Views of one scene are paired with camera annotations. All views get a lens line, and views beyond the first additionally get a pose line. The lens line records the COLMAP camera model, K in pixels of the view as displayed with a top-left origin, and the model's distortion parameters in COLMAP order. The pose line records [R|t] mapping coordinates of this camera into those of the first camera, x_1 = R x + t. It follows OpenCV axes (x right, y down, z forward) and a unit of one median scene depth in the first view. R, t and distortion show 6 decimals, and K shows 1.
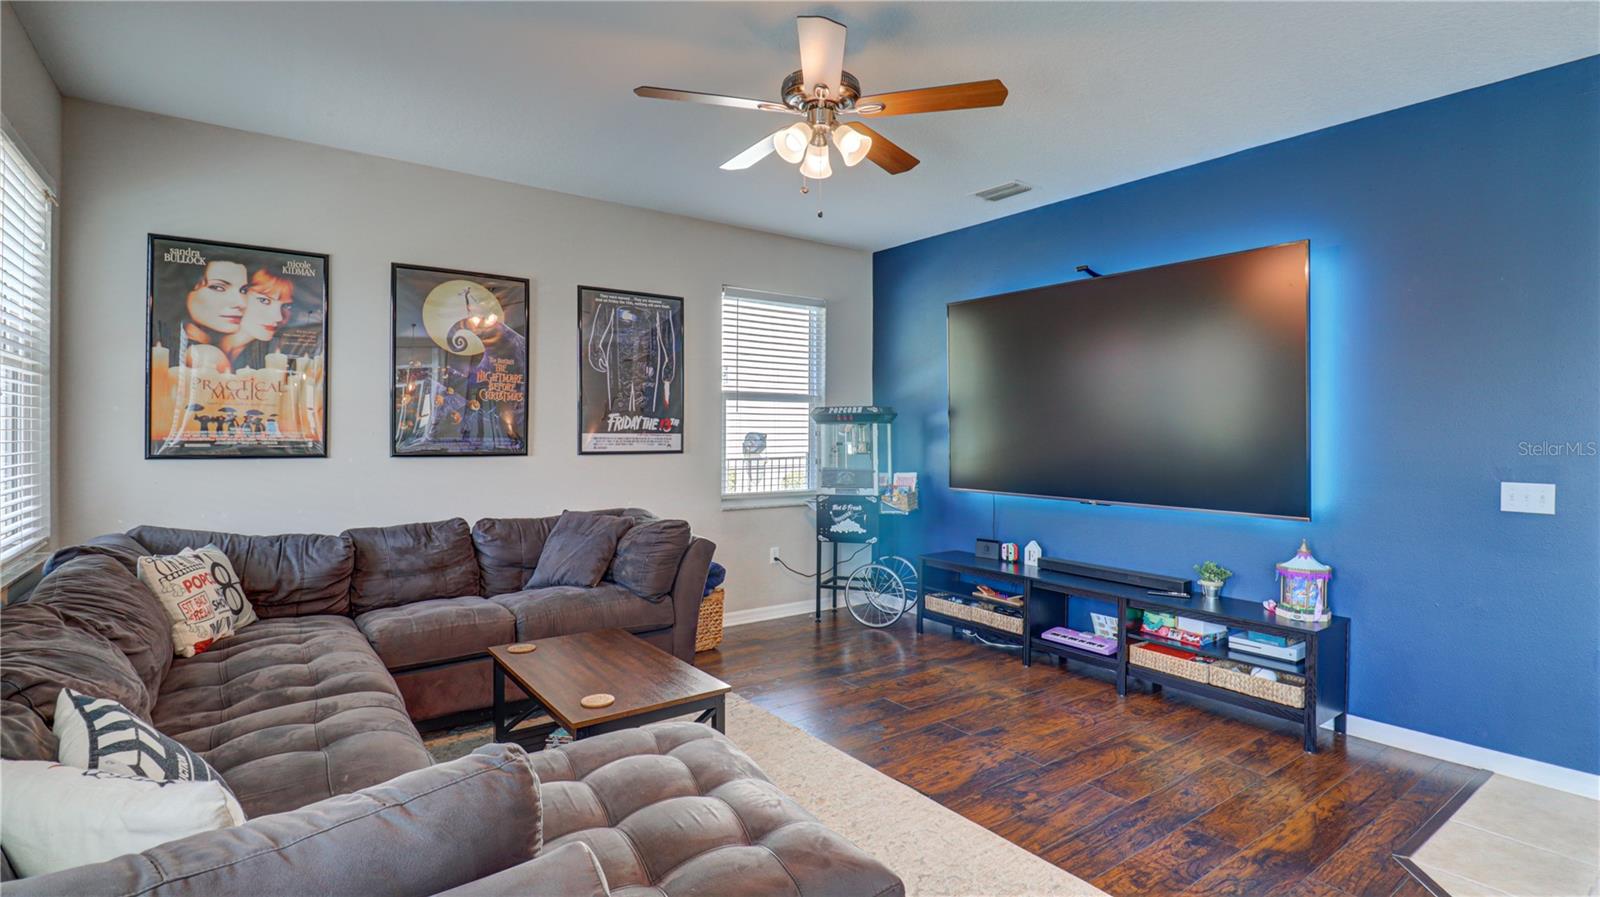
lens RADIAL K [[755.8, 0, 826.1], [0, 755.8, 439.0], [0, 0, 1]] dist [0.002328, -0.015357]
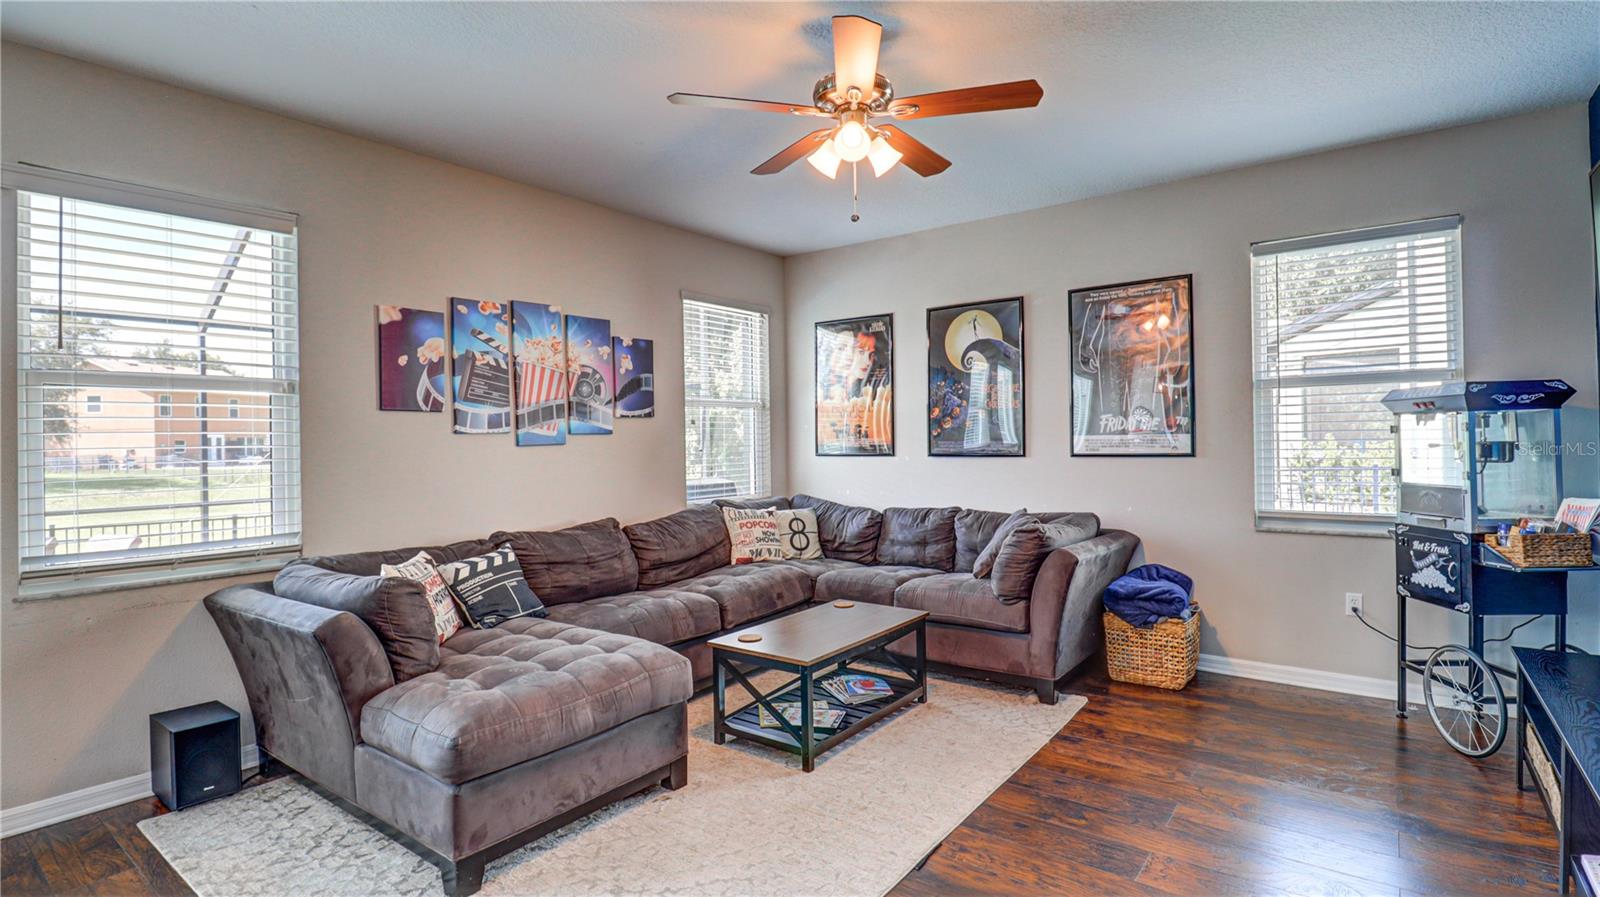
lens RADIAL K [[754.2, 0, 848.1], [0, 754.2, 444.7], [0, 0, 1]] dist [0.003614, -0.013420]
pose [[0.295827, -0.003178, -0.955236, 0.606567], [0.008214, 0.999966, -0.000783, 0.003142], [0.955206, -0.007615, 0.295843, 0.453757]]
